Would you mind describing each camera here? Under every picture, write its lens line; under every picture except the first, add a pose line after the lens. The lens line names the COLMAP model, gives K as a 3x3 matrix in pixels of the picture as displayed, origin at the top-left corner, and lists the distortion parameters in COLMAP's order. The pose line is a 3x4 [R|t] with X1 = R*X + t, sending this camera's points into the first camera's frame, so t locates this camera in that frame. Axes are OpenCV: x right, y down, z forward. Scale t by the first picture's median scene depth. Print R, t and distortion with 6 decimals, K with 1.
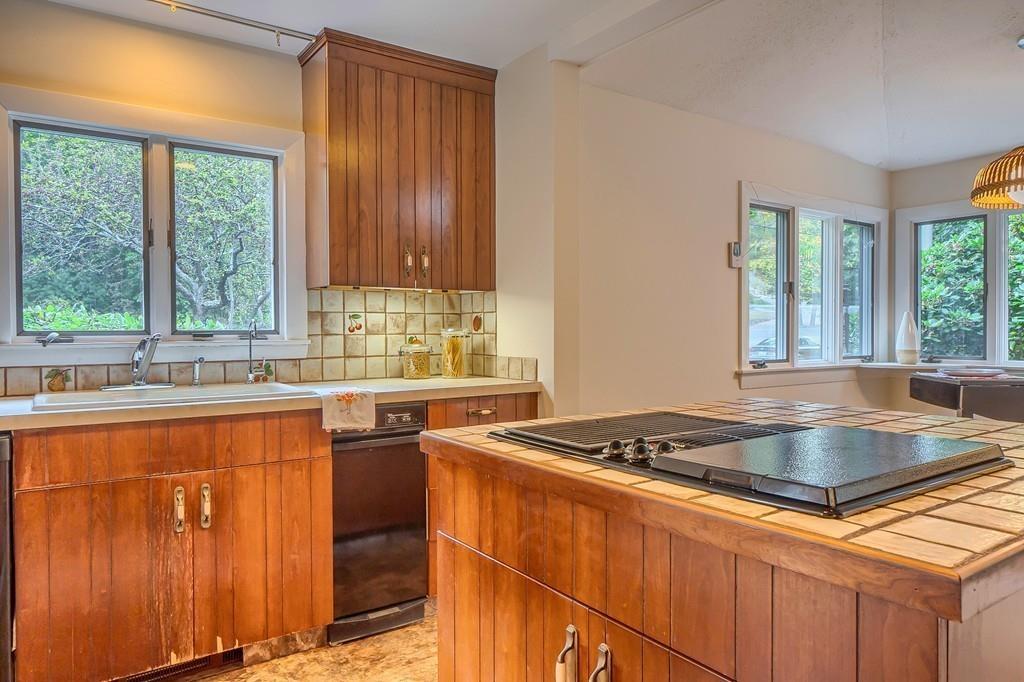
lens RADIAL K [[660.2, 0, 512.0], [0, 660.2, 341.0], [0, 0, 1]] dist [0.001233, 0.000242]
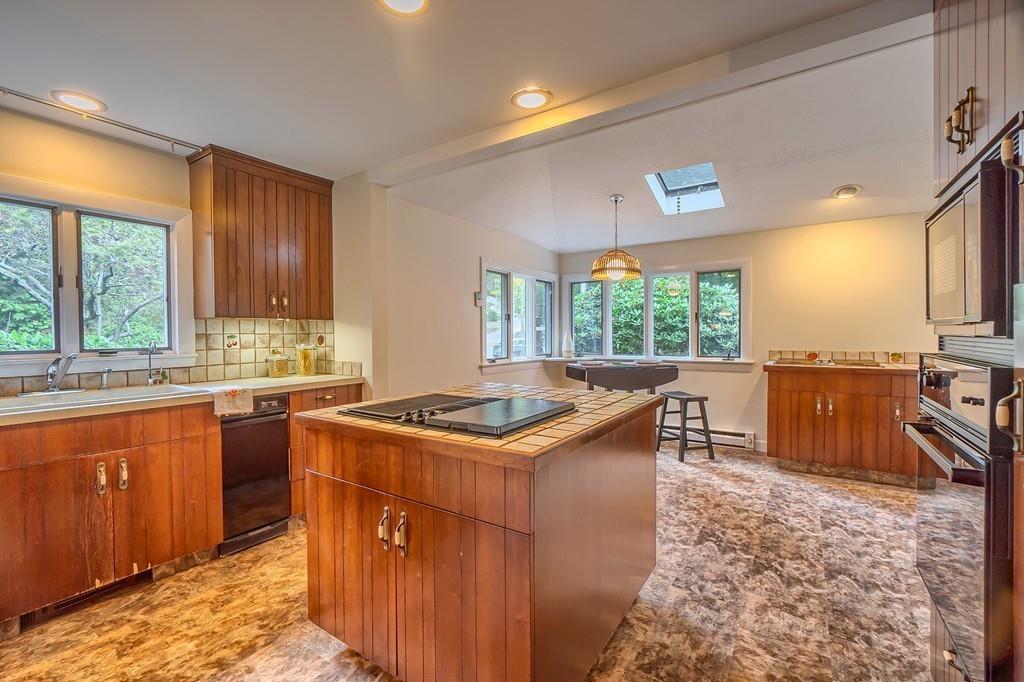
lens RADIAL K [[431.6, 0, 500.6], [0, 431.6, 338.3], [0, 0, 1]] dist [-0.004313, -0.000186]
pose [[0.936040, -0.006732, 0.351830, -0.016207], [0.009680, 0.999931, -0.006622, -0.024802], [-0.351762, 0.009604, 0.936040, -0.133115]]
